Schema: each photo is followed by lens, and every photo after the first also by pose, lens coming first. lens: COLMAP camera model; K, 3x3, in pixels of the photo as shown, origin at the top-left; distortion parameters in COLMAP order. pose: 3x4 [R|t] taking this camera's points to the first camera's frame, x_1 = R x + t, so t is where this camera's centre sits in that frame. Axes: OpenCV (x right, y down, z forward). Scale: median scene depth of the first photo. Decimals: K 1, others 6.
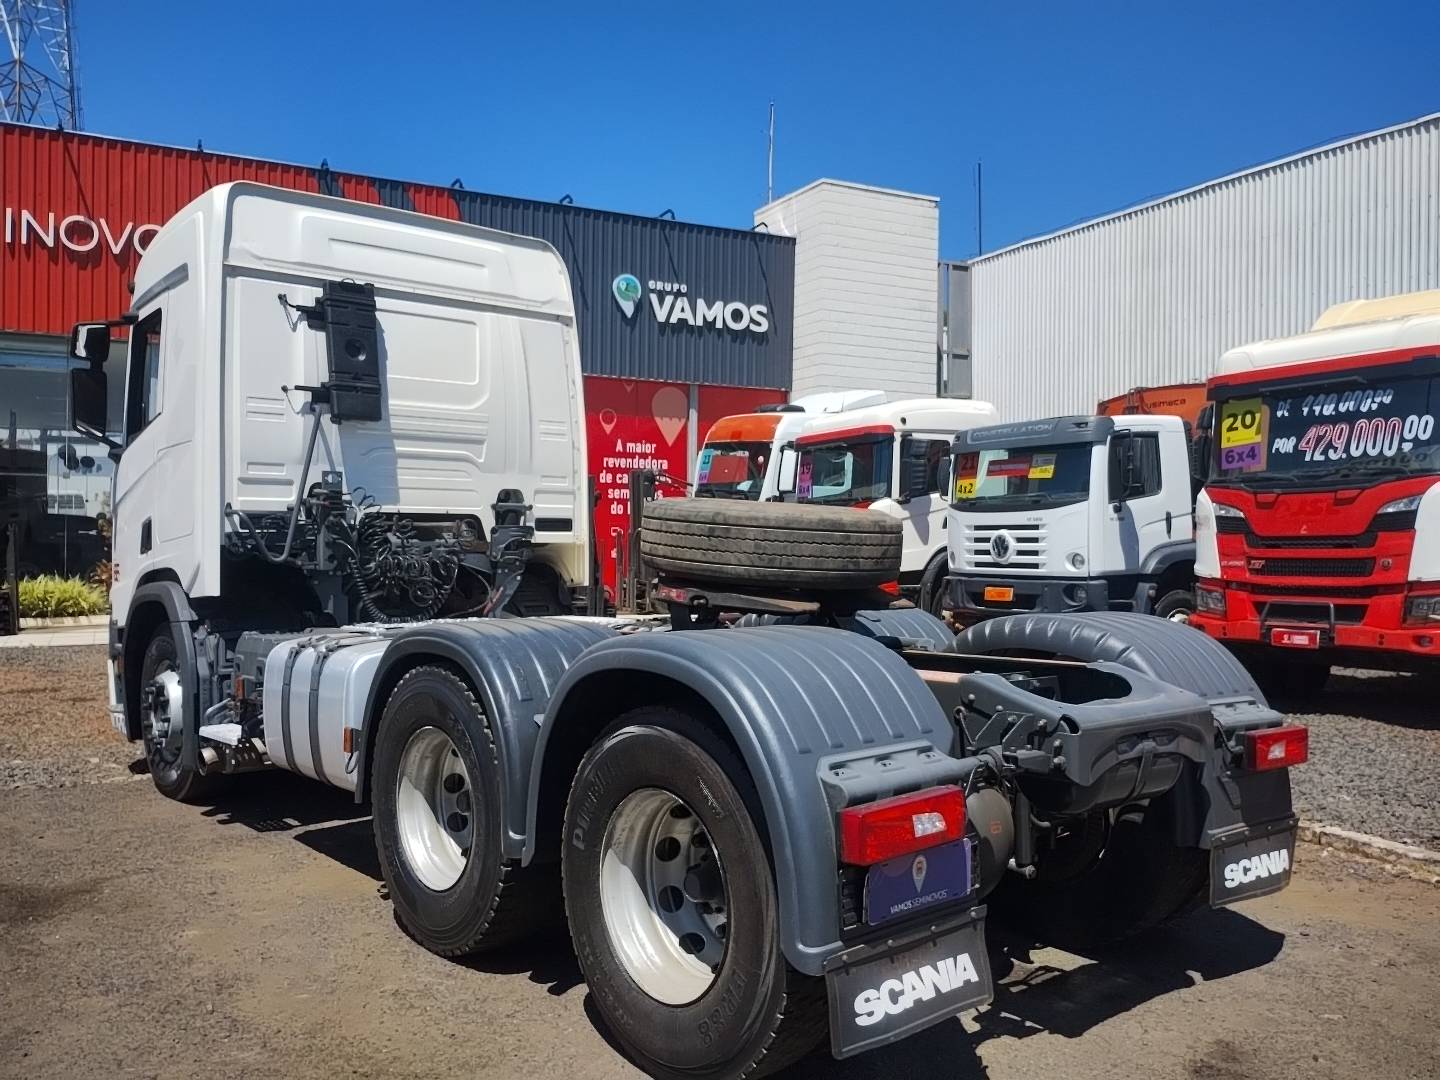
lens RADIAL K [[1194.9, 0, 729.3], [0, 1194.9, 539.7], [0, 0, 1]] dist [0.061272, -0.063691]
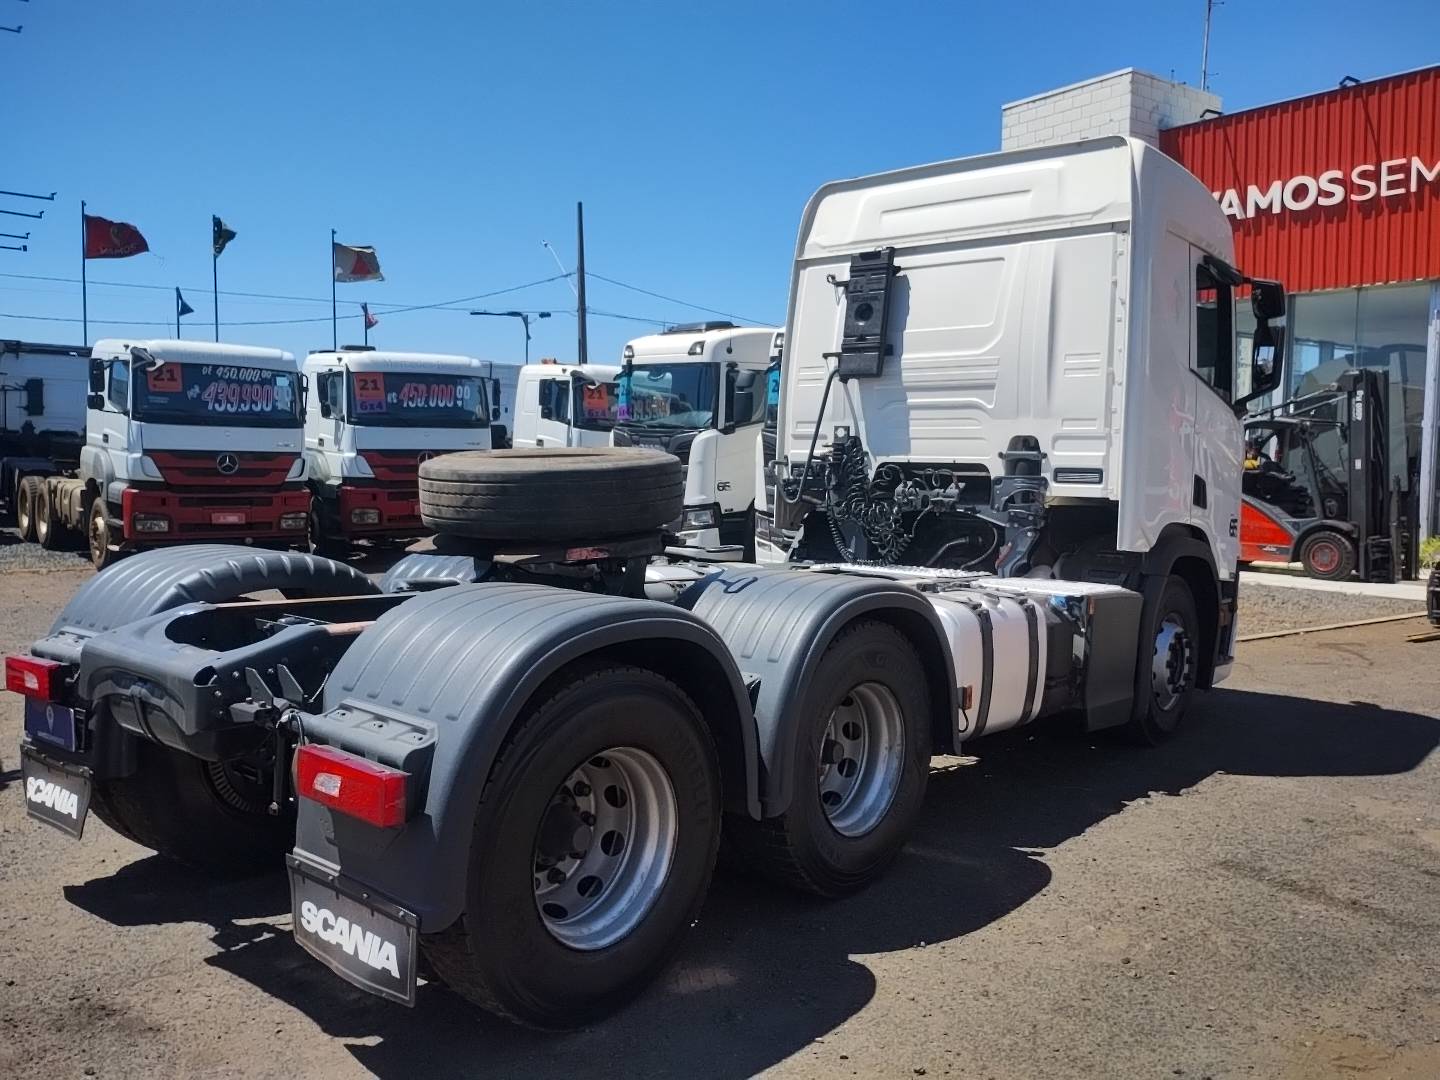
lens RADIAL K [[1194.9, 0, 729.3], [0, 1194.9, 539.7], [0, 0, 1]] dist [0.061272, -0.063691]
pose [[0.163993, 0.061207, -0.984561, 0.649976], [-0.020697, 0.998067, 0.058599, -0.011651], [0.986244, 0.010768, 0.164943, 0.602003]]
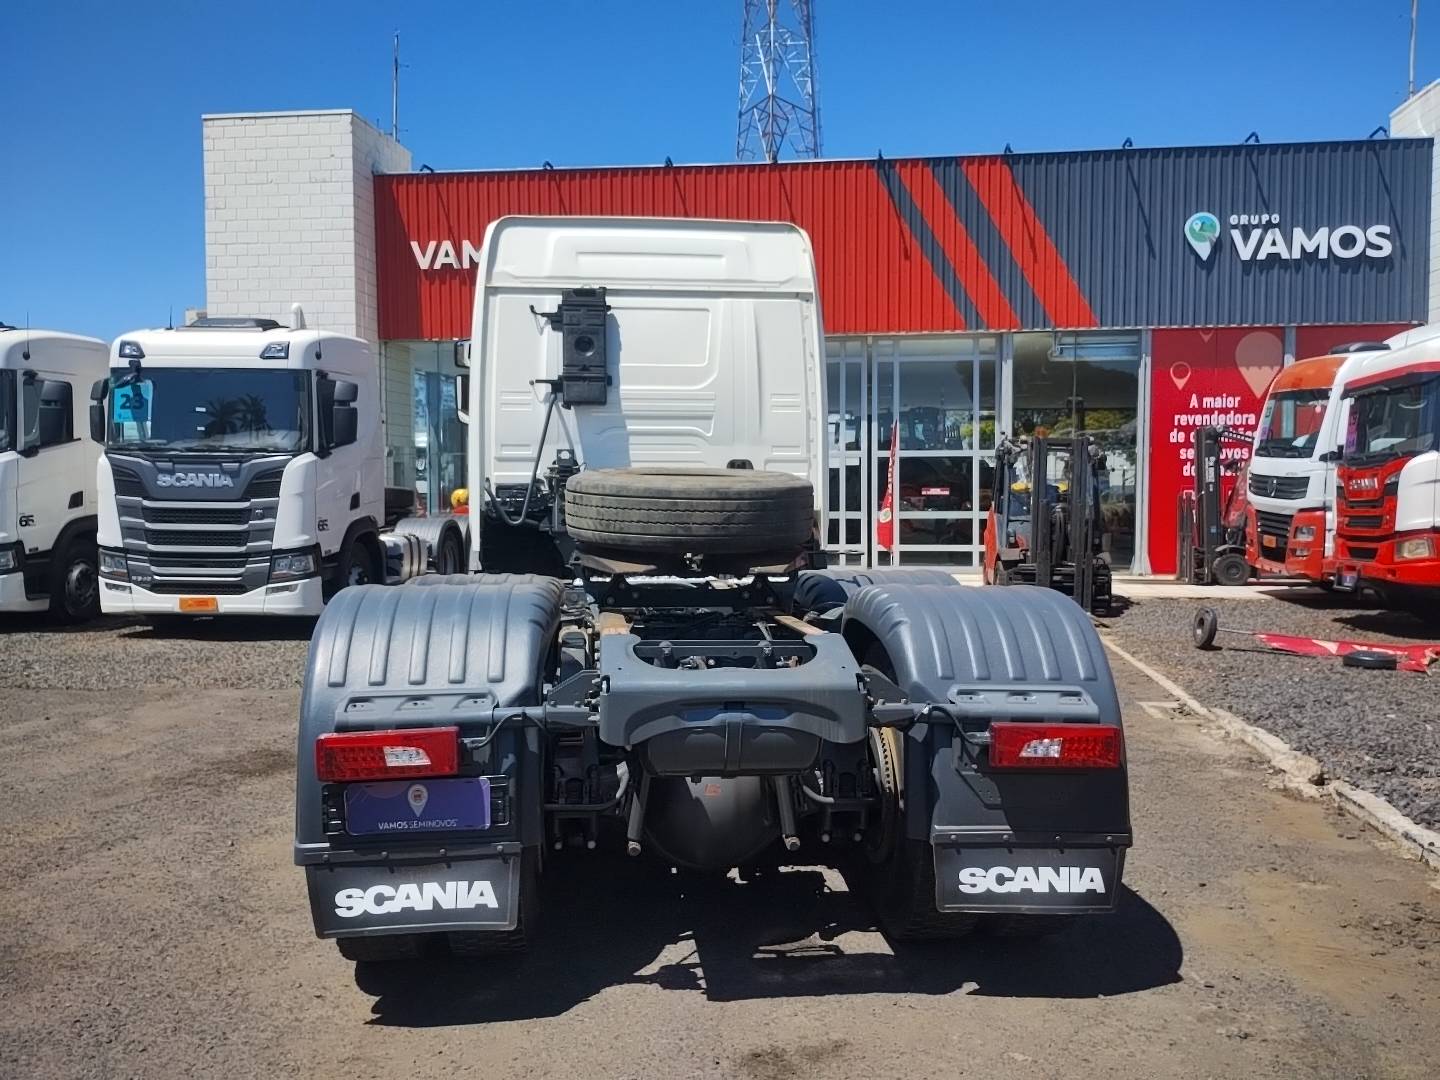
lens RADIAL K [[1194.9, 0, 729.3], [0, 1194.9, 539.7], [0, 0, 1]] dist [0.061272, -0.063691]
pose [[0.825283, 0.012495, -0.564581, 0.405507], [0.004278, 0.999588, 0.028377, -0.000070], [0.564703, -0.025834, 0.824890, 0.090569]]
